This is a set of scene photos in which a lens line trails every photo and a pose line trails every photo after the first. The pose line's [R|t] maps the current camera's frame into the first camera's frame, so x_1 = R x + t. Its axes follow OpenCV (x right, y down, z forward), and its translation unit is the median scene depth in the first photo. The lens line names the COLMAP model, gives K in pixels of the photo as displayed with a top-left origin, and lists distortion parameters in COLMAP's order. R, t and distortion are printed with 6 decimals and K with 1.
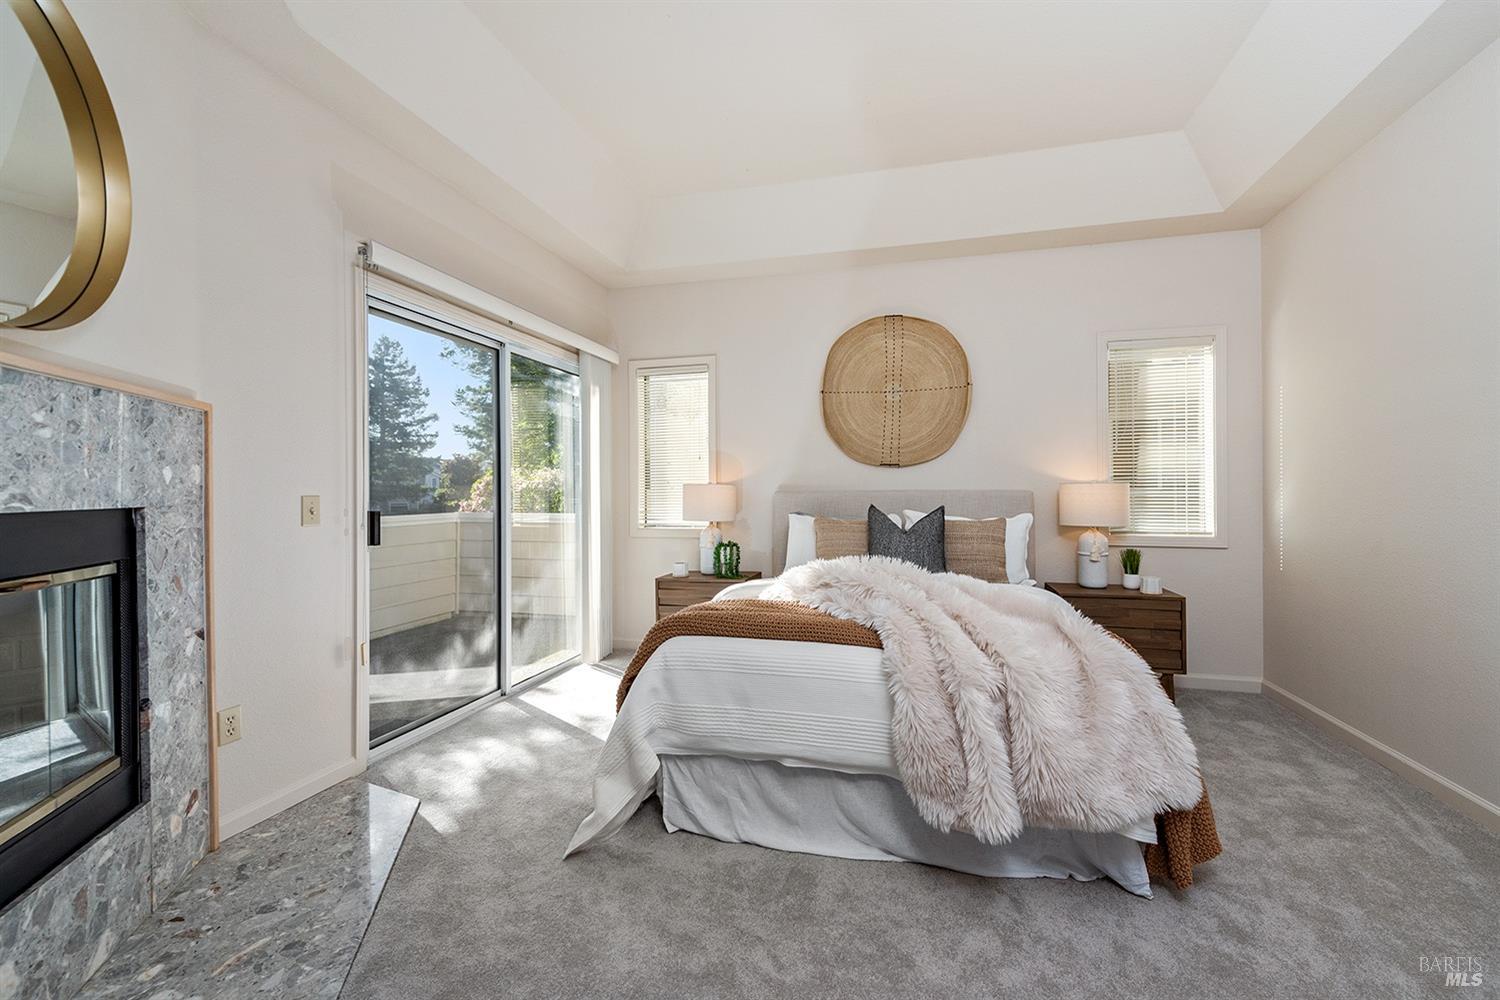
lens RADIAL K [[605.9, 0, 761.2], [0, 605.9, 497.4], [0, 0, 1]] dist [0.004262, -0.001886]
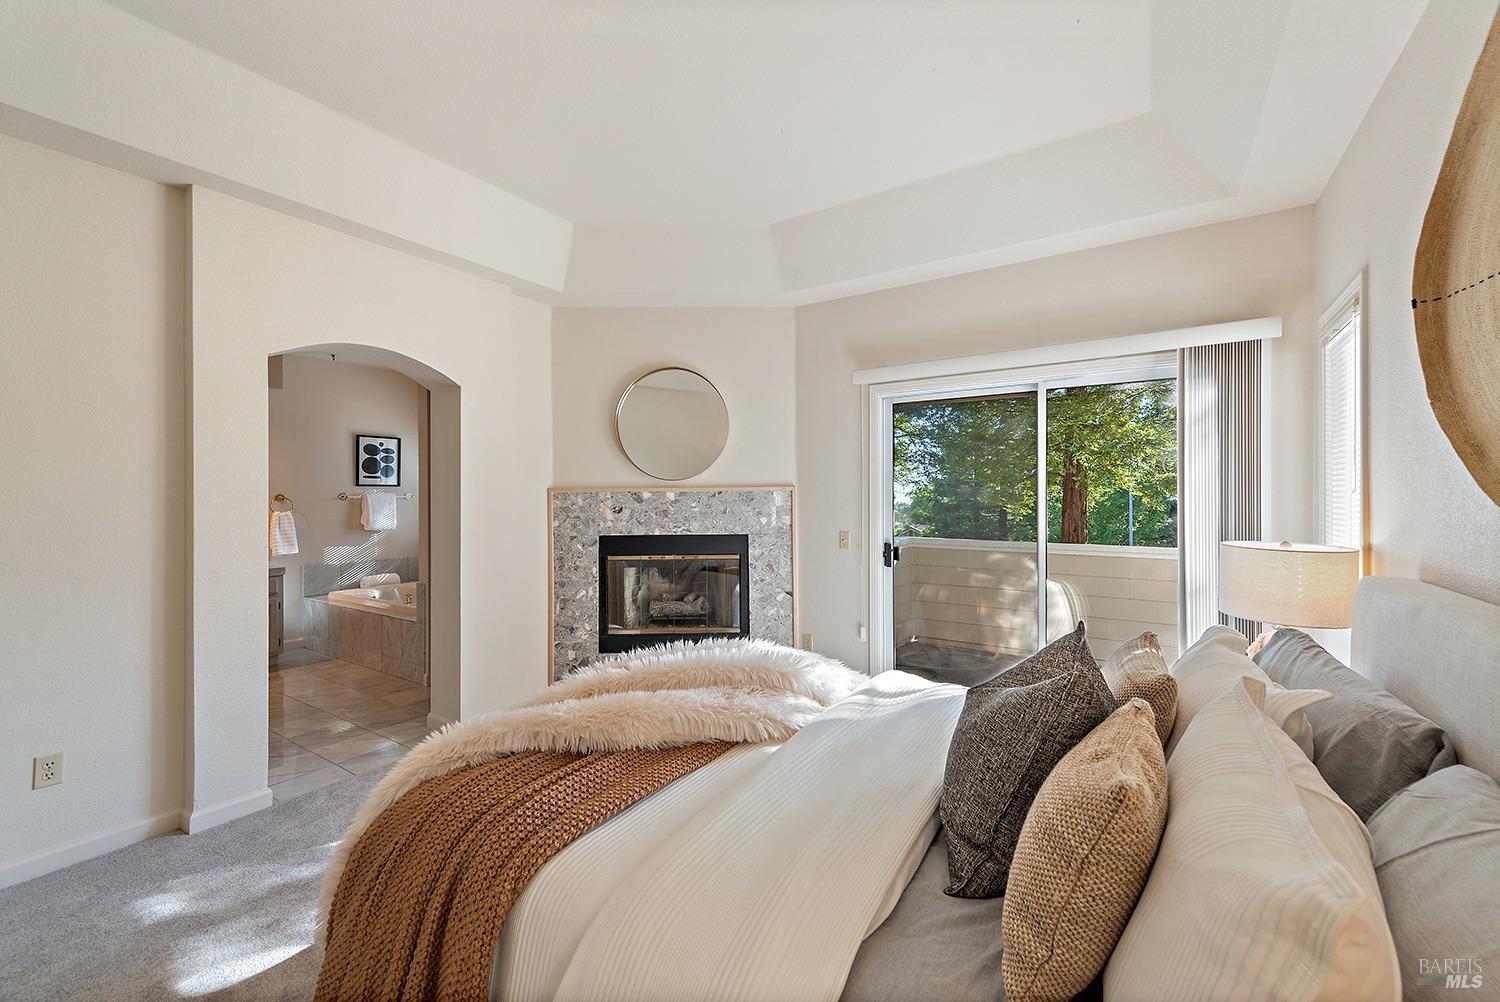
lens RADIAL K [[605.9, 0, 753.3], [0, 605.9, 500.7], [0, 0, 1]] dist [0.004262, -0.001886]
pose [[-0.303086, 0.009732, -0.952914, 1.163895], [-0.005442, 0.999914, 0.011943, -0.129702], [0.952948, 0.008805, -0.303007, 1.516815]]
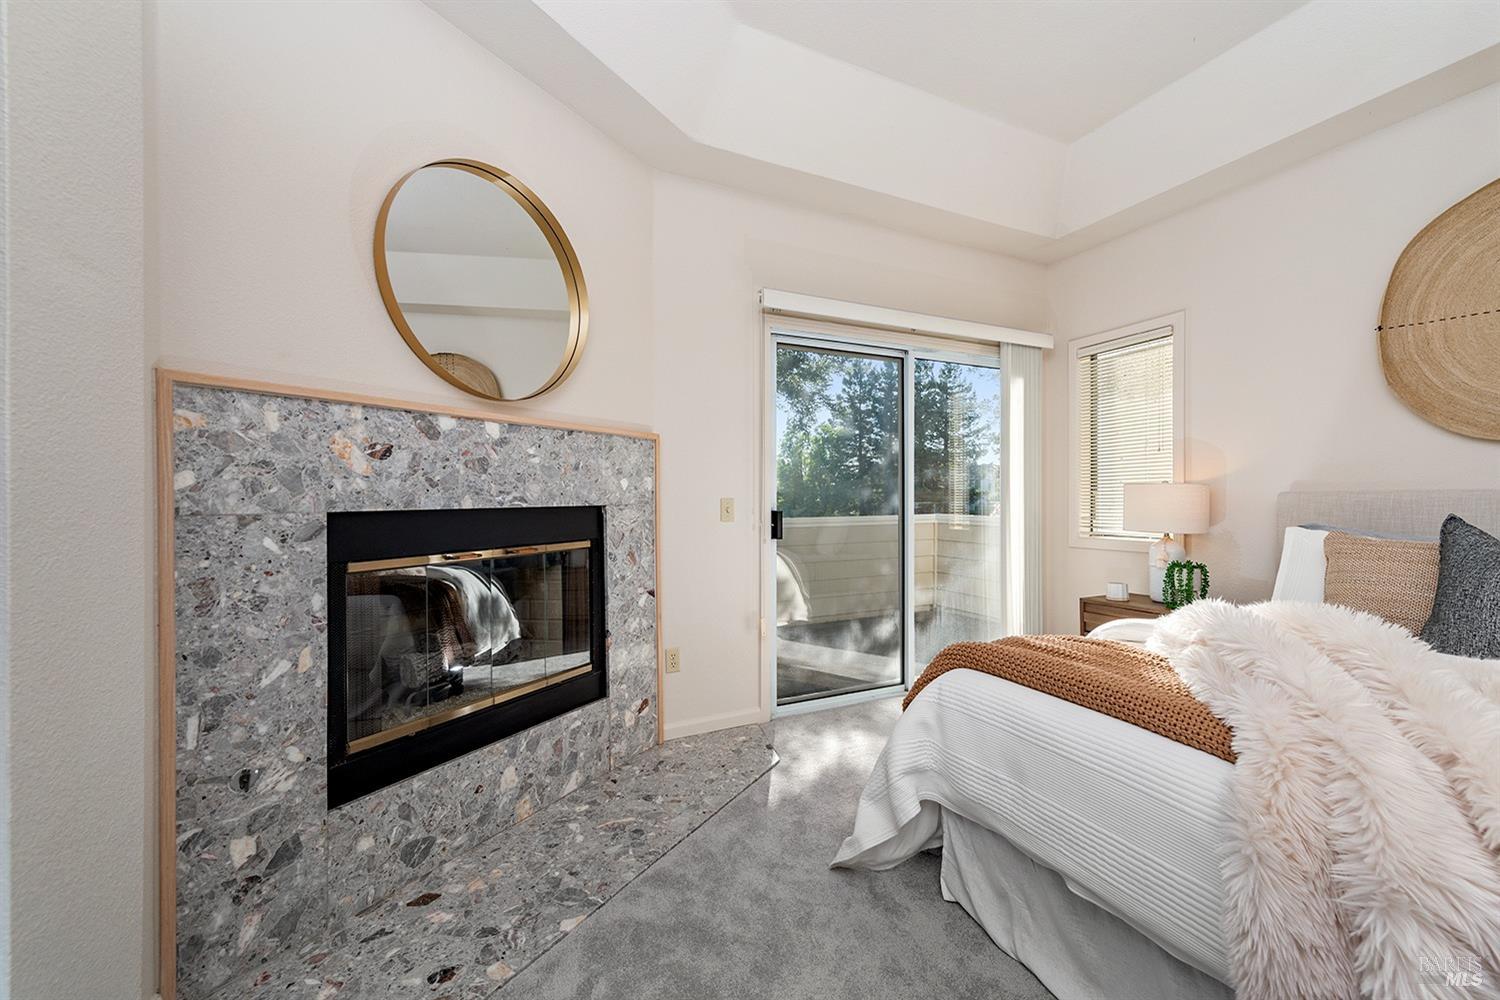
lens RADIAL K [[584.3, 0, 763.1], [0, 584.3, 503.5], [0, 0, 1]] dist [0.009065, -0.000745]
pose [[0.646908, 0.007373, -0.762533, 0.314716], [-0.003478, 0.999971, 0.006718, 0.000156], [0.762560, -0.001694, 0.646915, 0.295124]]
